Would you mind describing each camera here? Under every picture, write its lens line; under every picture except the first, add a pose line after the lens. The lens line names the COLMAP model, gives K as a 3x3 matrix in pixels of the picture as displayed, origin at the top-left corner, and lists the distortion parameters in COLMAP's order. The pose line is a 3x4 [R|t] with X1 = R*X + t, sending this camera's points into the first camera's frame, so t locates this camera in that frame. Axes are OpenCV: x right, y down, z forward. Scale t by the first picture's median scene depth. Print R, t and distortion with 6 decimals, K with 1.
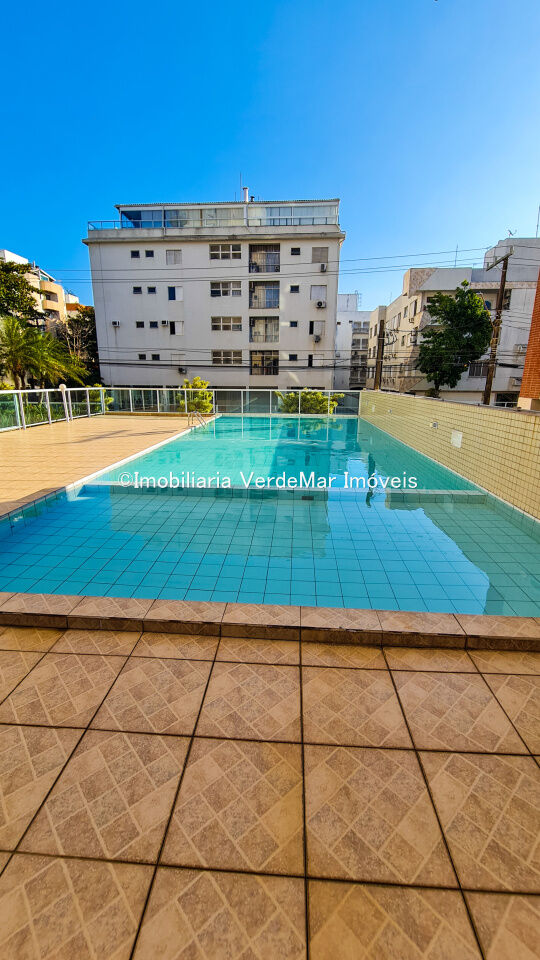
lens RADIAL K [[406.7, 0, 274.4], [0, 406.7, 479.9], [0, 0, 1]] dist [0.001188, 0.000468]
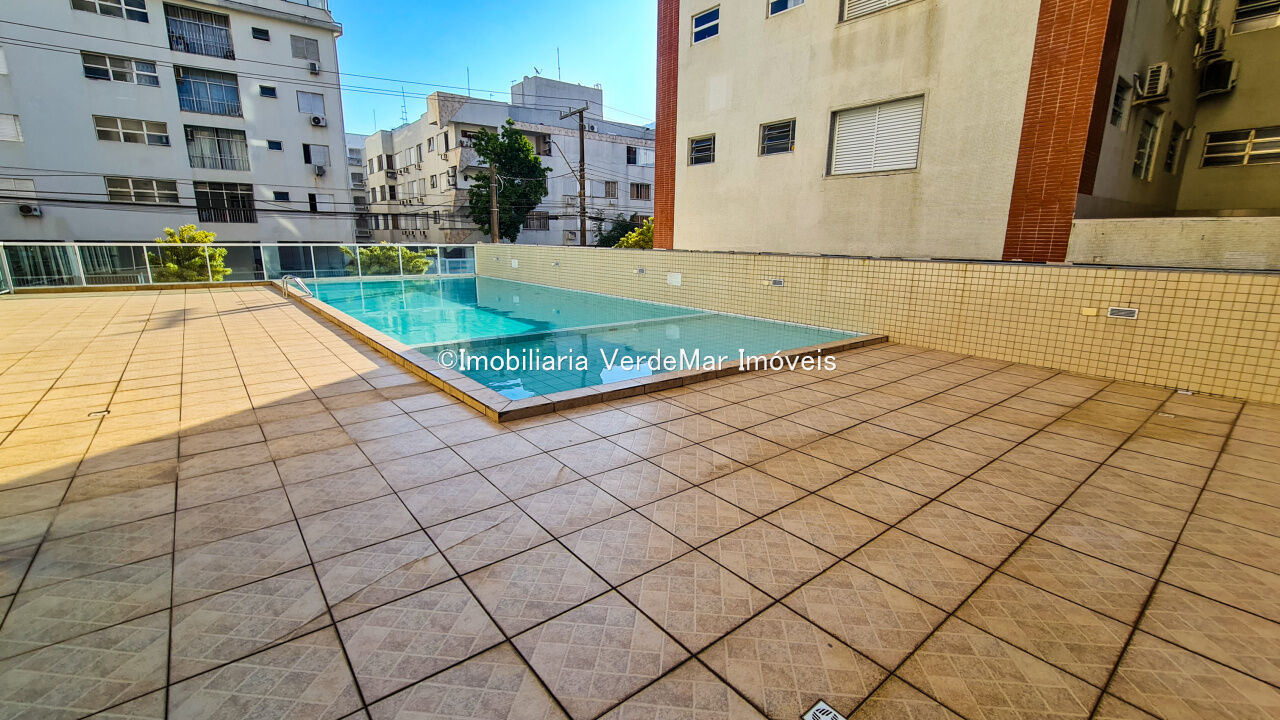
lens RADIAL K [[542.3, 0, 650.6], [0, 542.3, 368.6], [0, 0, 1]] dist [0.001188, 0.000468]
pose [[0.735099, -0.157239, 0.659474, -0.140826], [0.154174, 0.986018, 0.063243, 0.010316], [-0.660197, 0.055184, 0.749062, -0.037343]]
